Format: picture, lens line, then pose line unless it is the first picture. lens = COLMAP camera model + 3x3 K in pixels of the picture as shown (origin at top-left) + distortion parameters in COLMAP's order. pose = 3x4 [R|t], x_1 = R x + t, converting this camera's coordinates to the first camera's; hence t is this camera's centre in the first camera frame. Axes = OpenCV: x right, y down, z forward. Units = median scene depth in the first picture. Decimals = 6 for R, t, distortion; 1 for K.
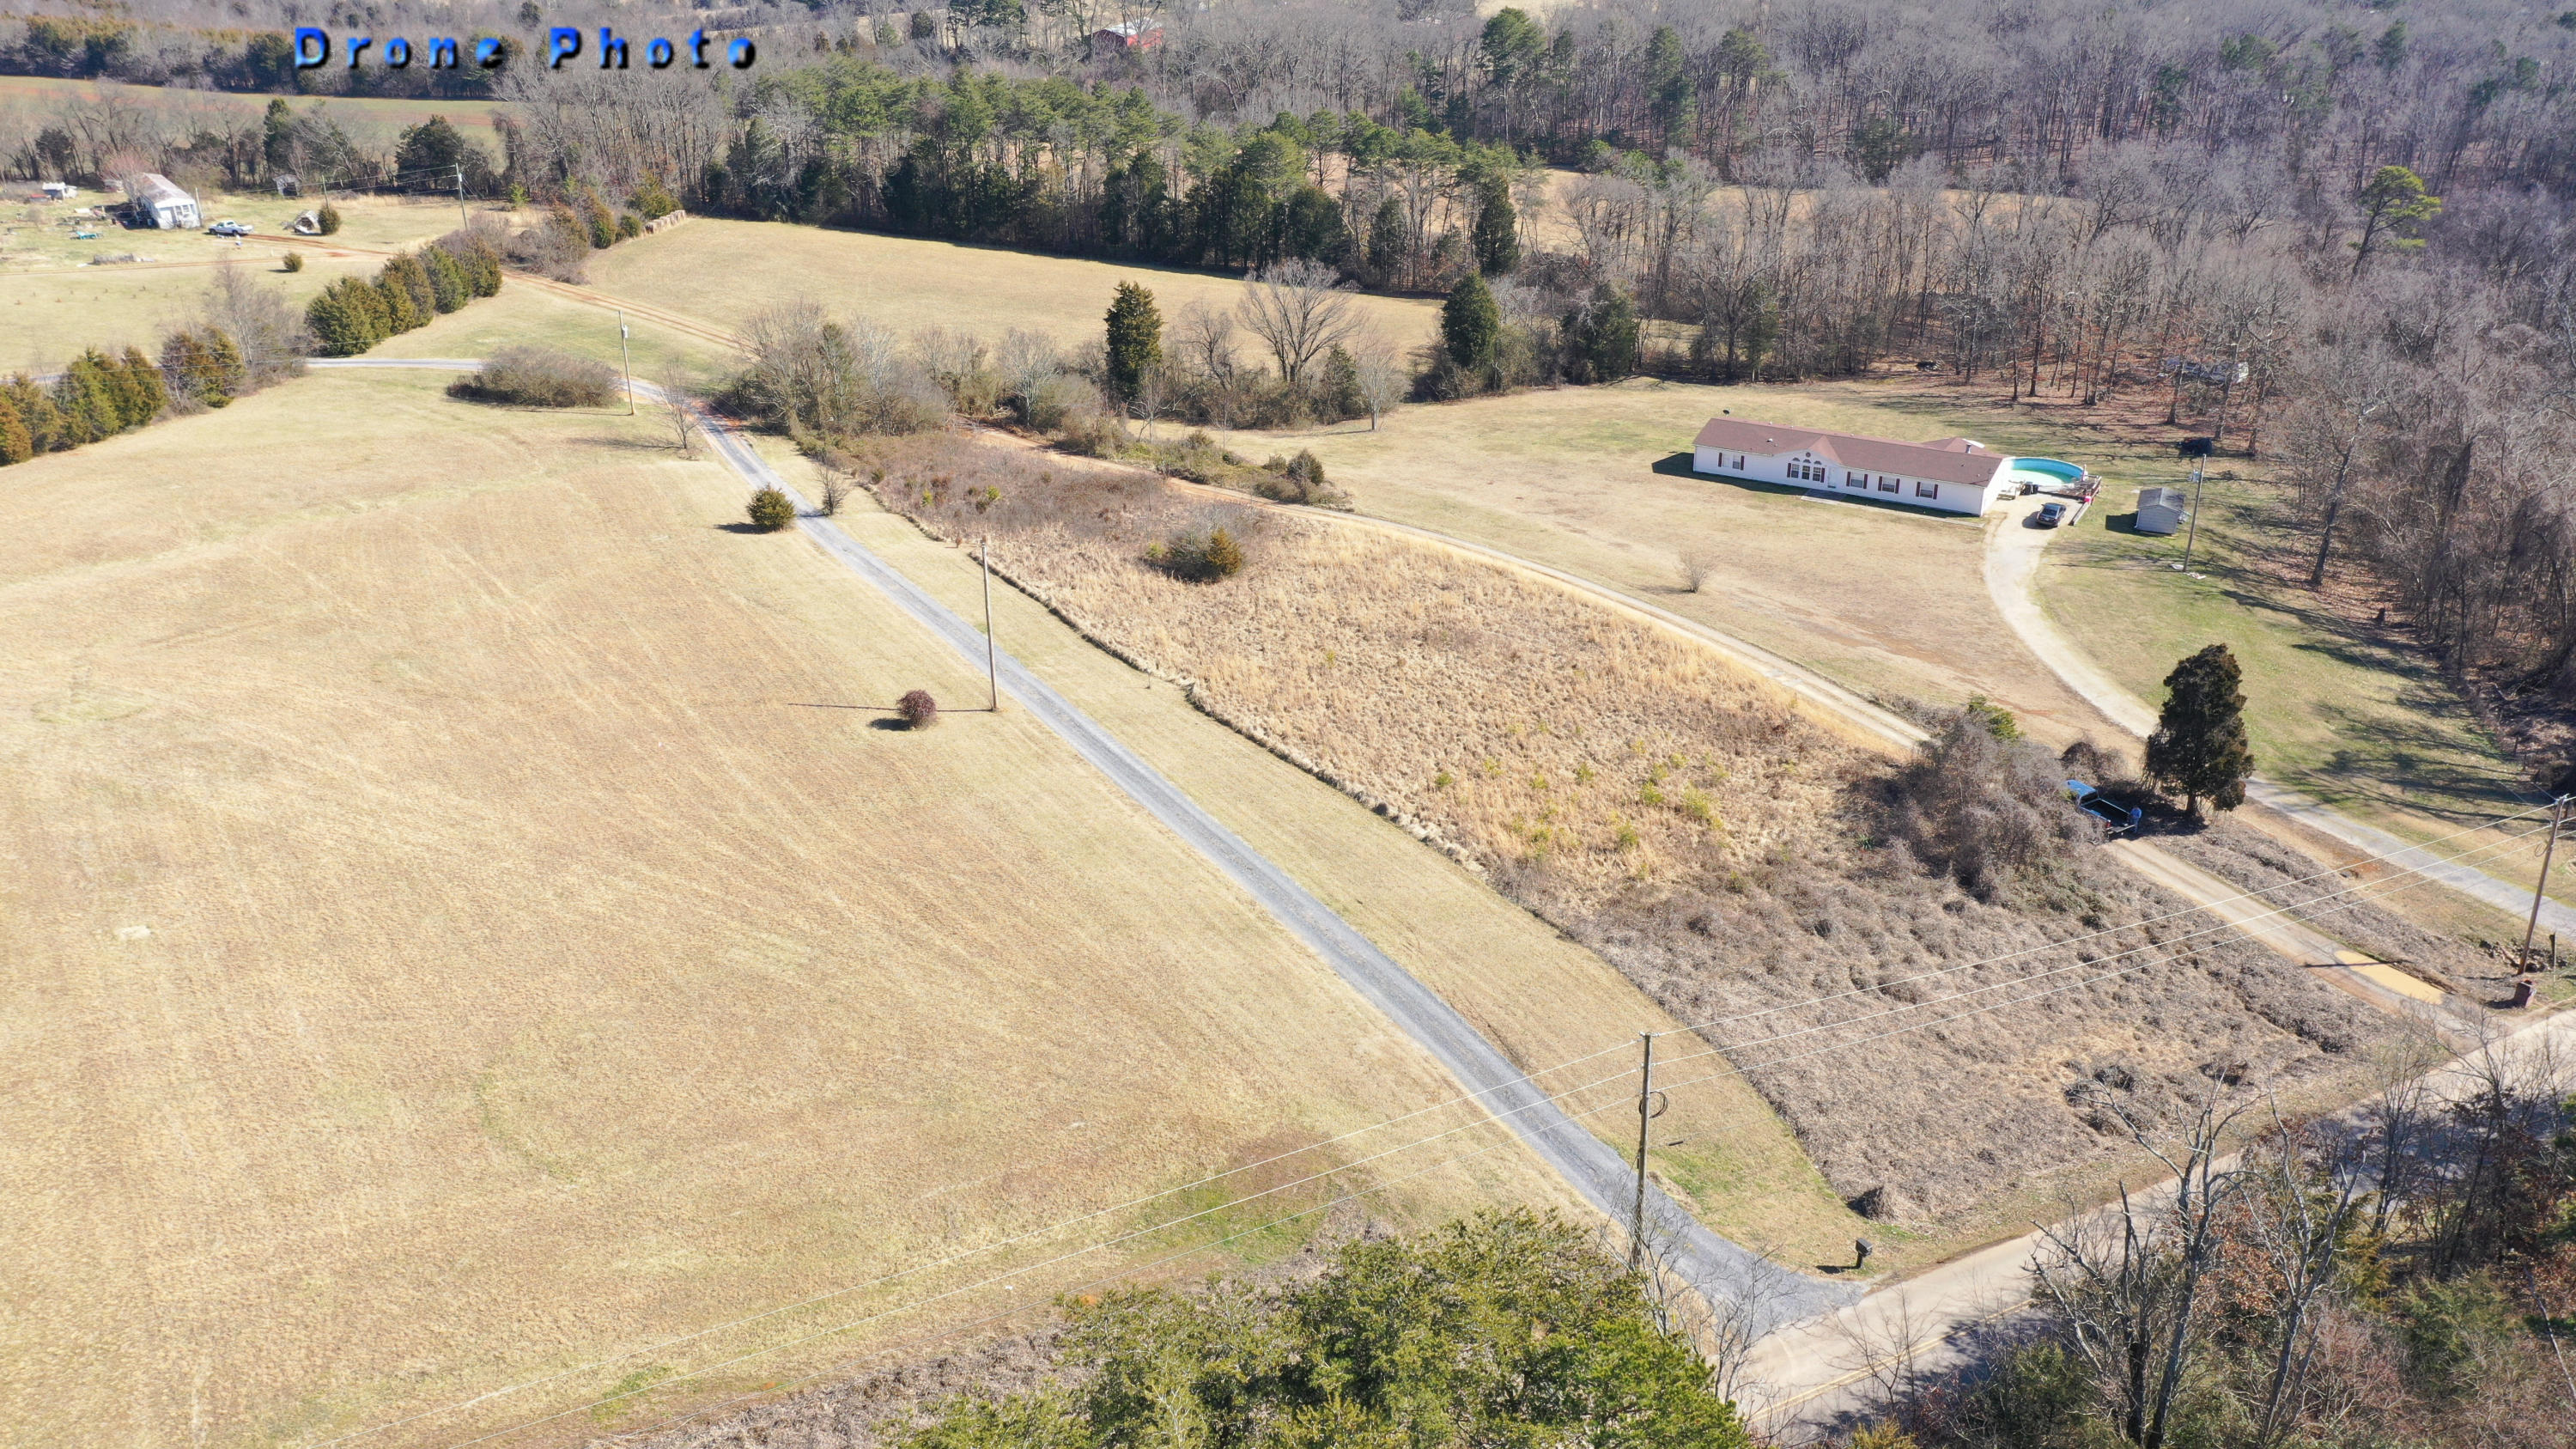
lens RADIAL K [[2054.5, 0, 1288.0], [0, 2054.5, 724.5], [0, 0, 1]] dist [0.004401, 0.006899]
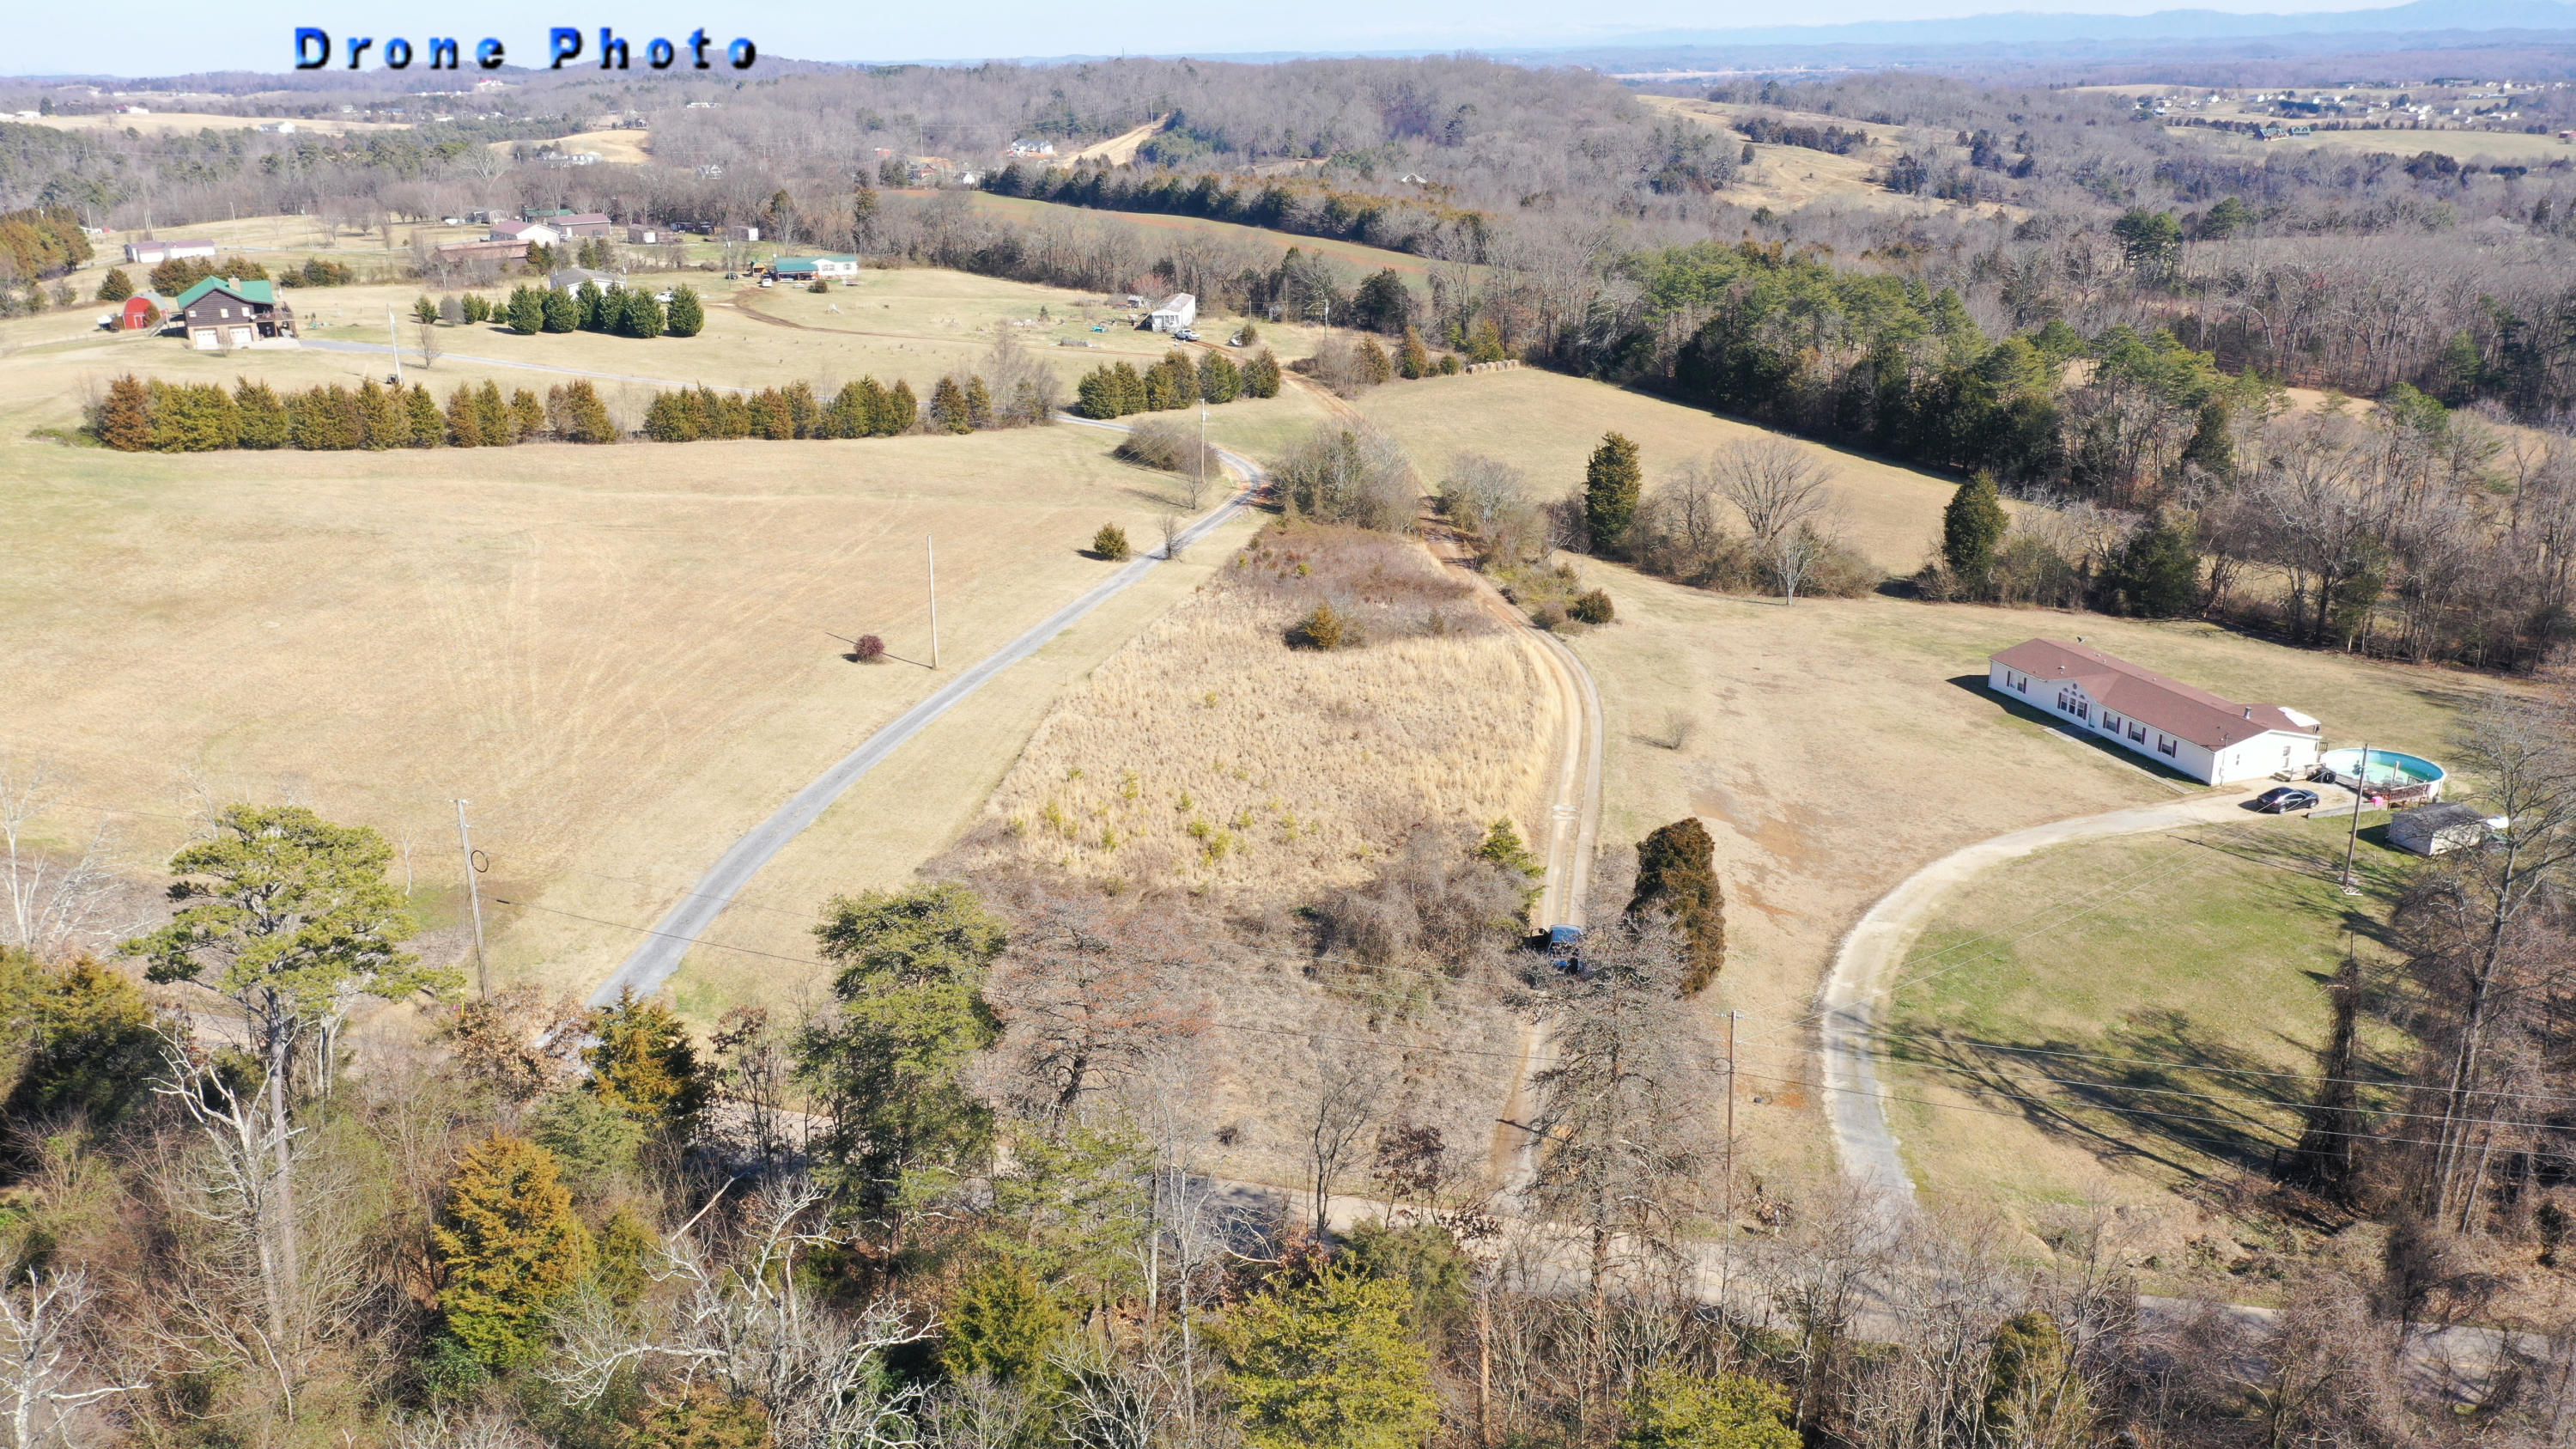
lens RADIAL K [[2054.5, 0, 1288.0], [0, 2054.5, 724.5], [0, 0, 1]] dist [0.004401, 0.006899]
pose [[0.763361, 0.205863, -0.612291, 0.502912], [-0.268508, 0.963216, -0.010907, -0.011792], [0.587523, 0.172731, 0.790557, 0.081477]]
